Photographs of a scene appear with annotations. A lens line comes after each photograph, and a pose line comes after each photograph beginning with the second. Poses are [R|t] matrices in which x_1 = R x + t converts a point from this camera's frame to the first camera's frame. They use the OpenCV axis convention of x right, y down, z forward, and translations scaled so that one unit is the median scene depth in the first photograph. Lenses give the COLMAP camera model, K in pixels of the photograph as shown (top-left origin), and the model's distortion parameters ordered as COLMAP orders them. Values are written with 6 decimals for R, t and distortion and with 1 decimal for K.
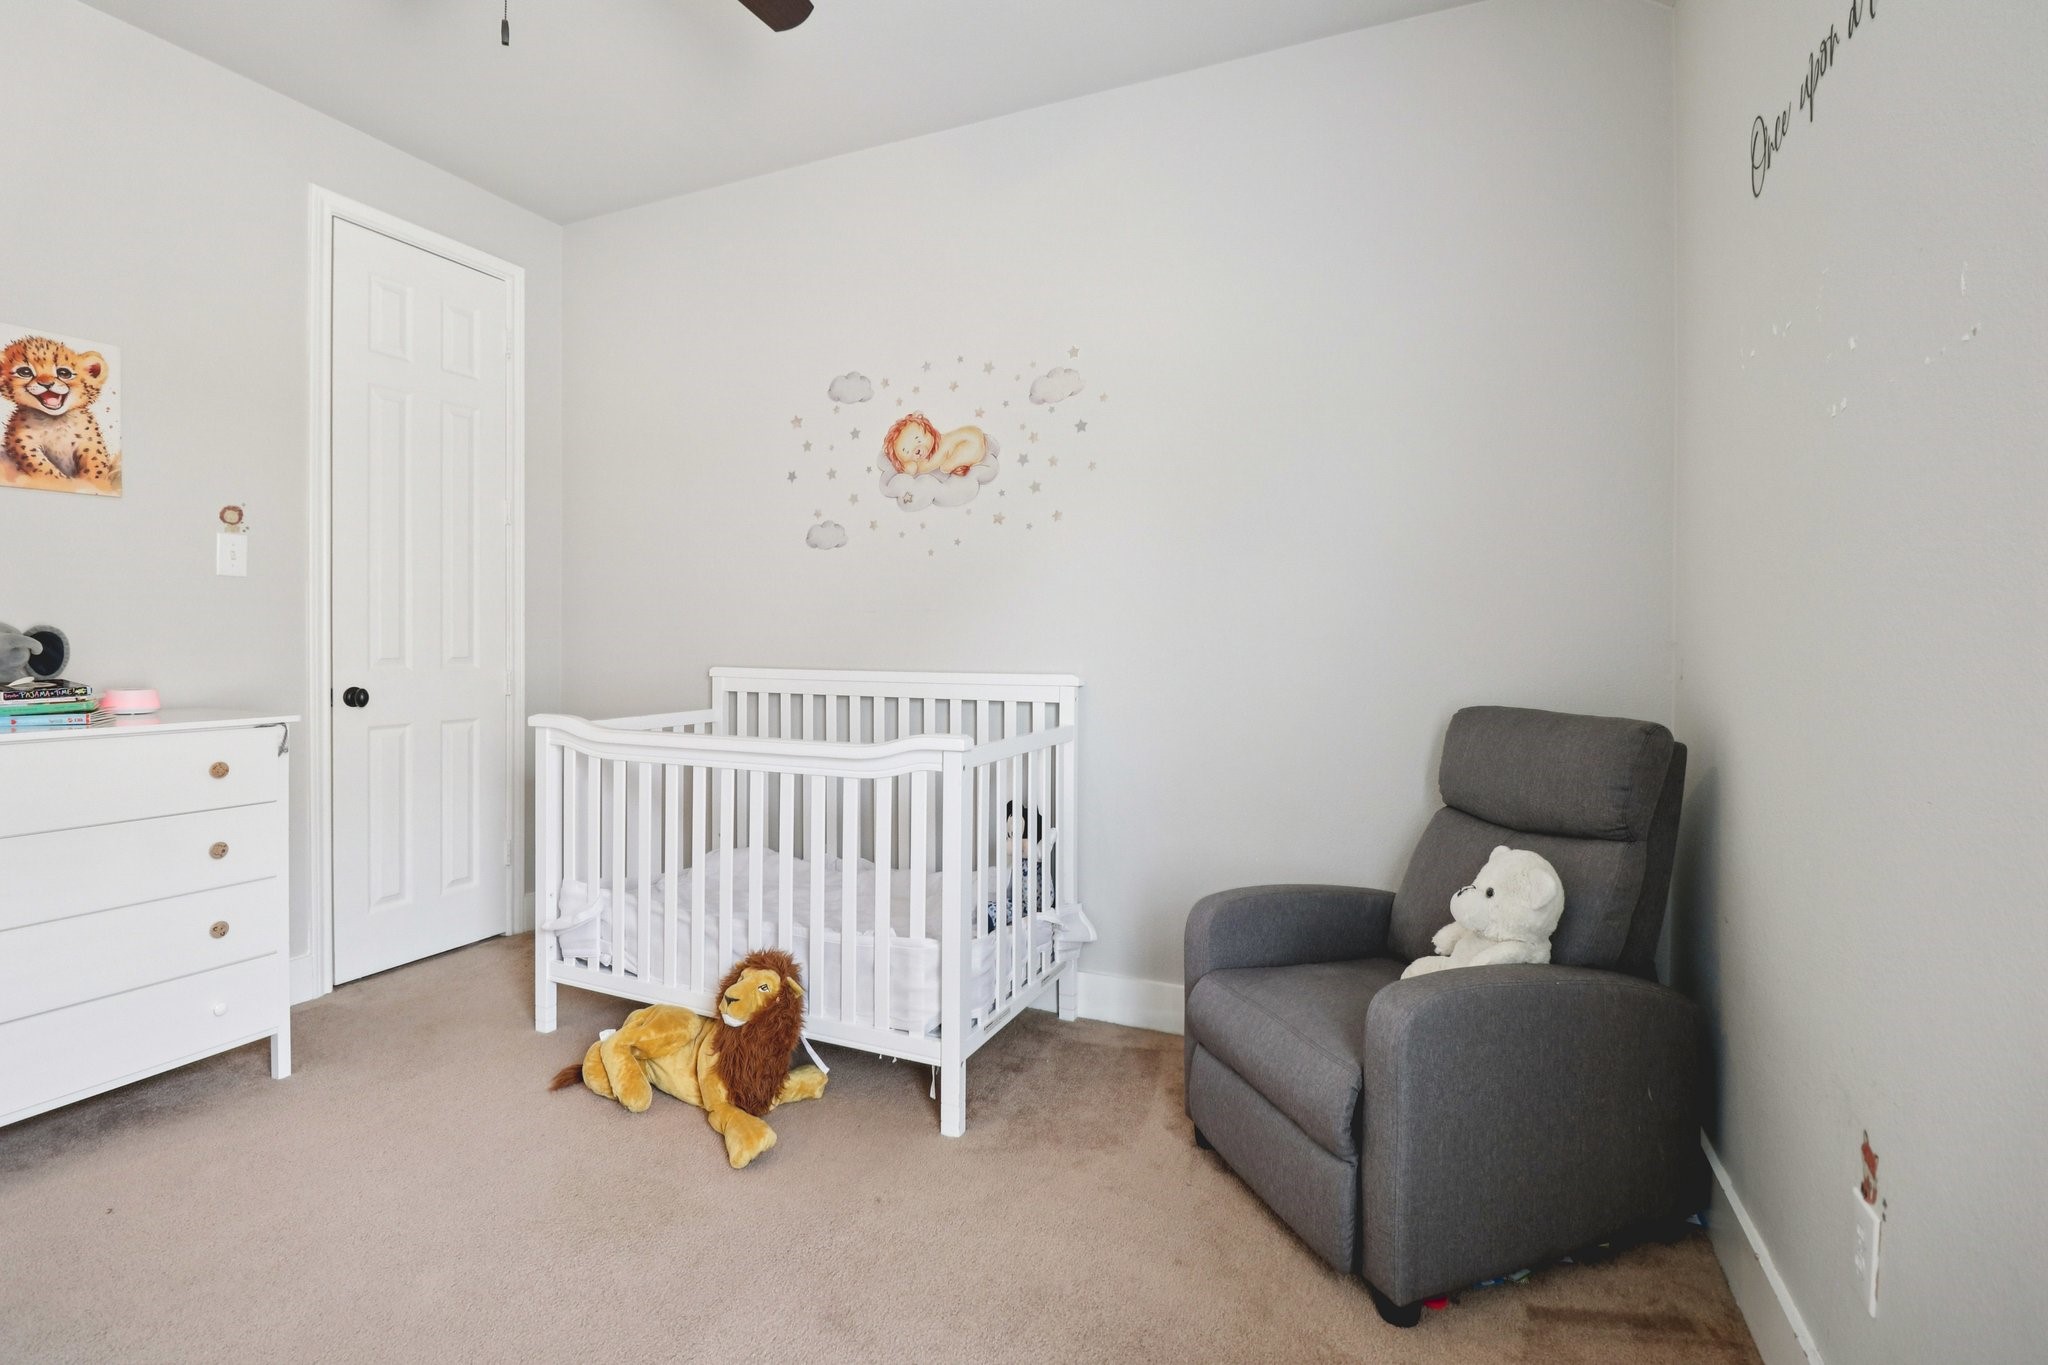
lens RADIAL K [[945.7, 0, 1004.8], [0, 945.7, 642.9], [0, 0, 1]] dist [-0.002595, -0.007620]
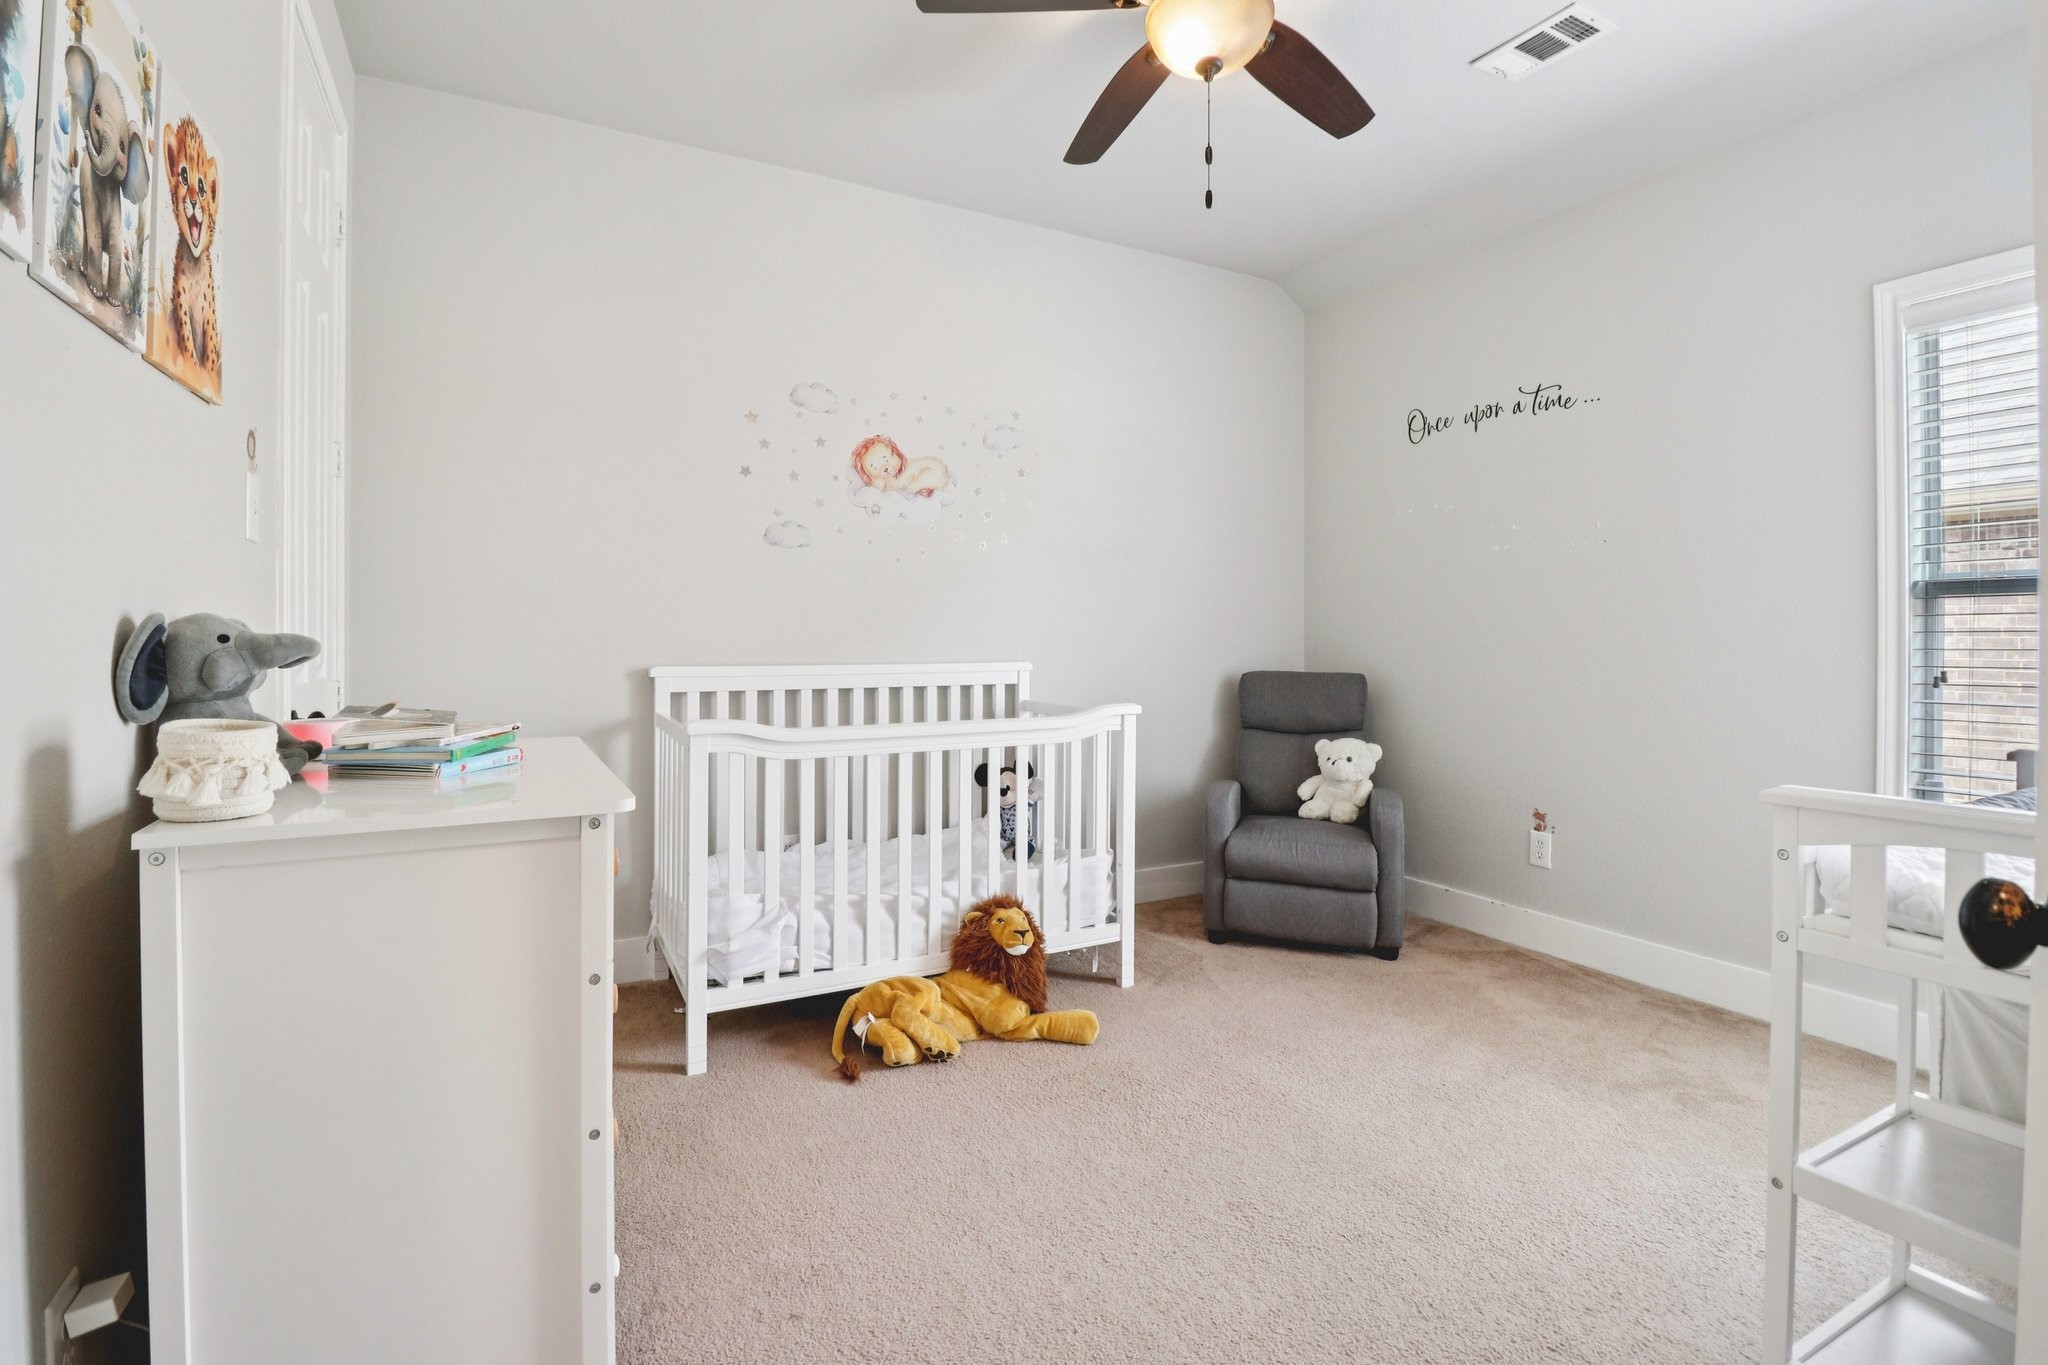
lens RADIAL K [[945.7, 0, 984.9], [0, 945.7, 636.9], [0, 0, 1]] dist [-0.002595, -0.007620]
pose [[0.625314, -0.006476, 0.780346, -0.910040], [0.003092, 0.999978, 0.005821, -0.007769], [-0.780367, -0.001227, 0.625321, 0.198766]]
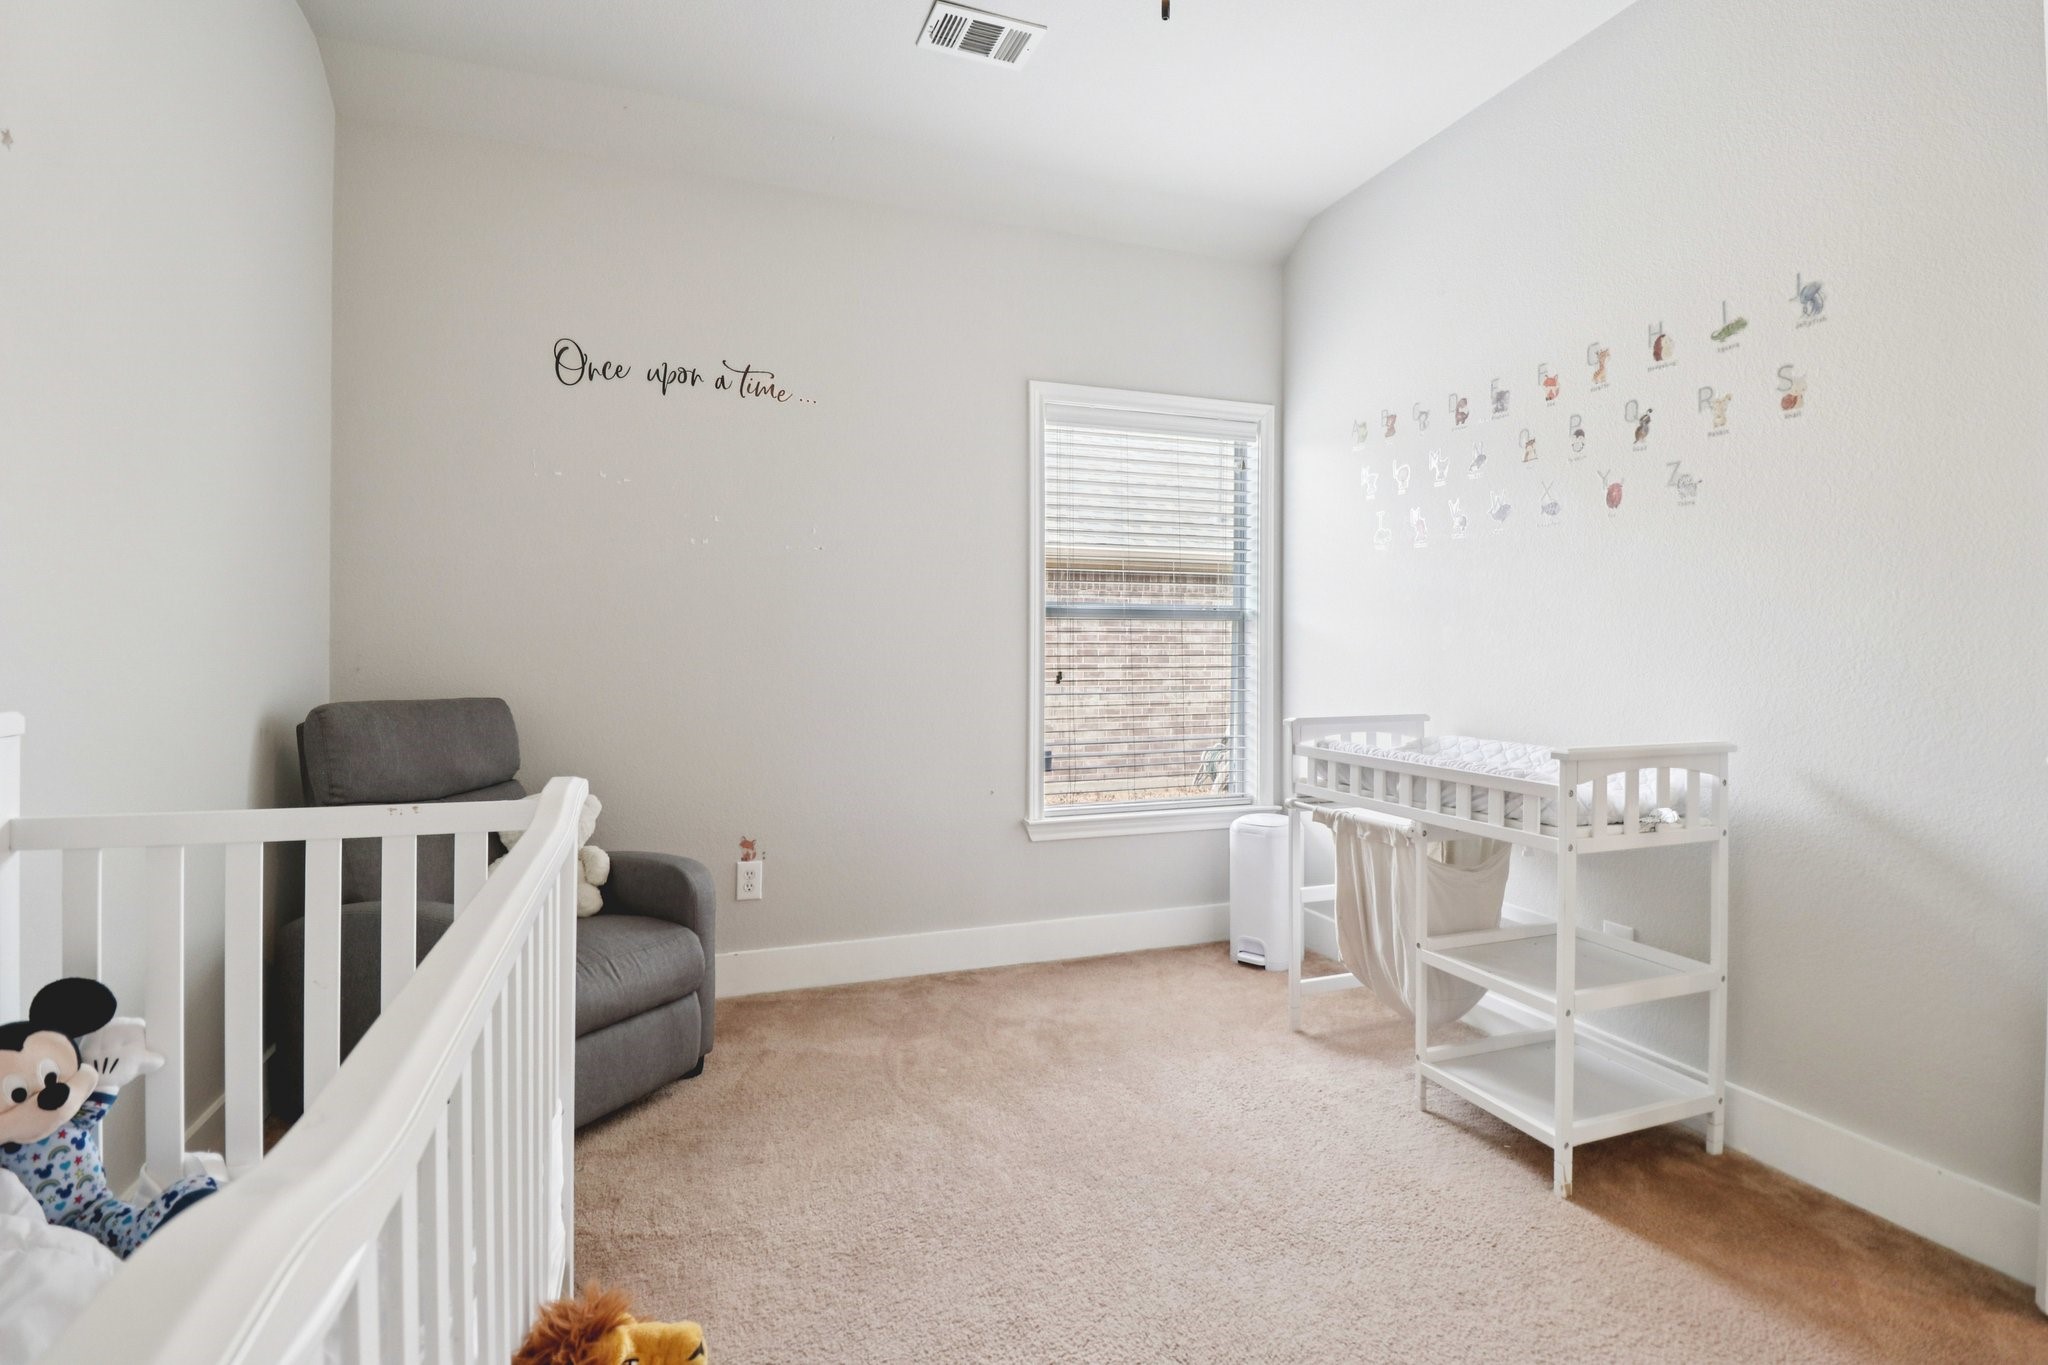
lens RADIAL K [[945.7, 0, 1022.1], [0, 945.7, 651.4], [0, 0, 1]] dist [-0.002595, -0.007620]
pose [[-0.707187, -0.009805, 0.706959, -0.551851], [-0.008683, 0.999949, 0.005183, -0.000596], [-0.706973, -0.002473, -0.707236, 0.882950]]
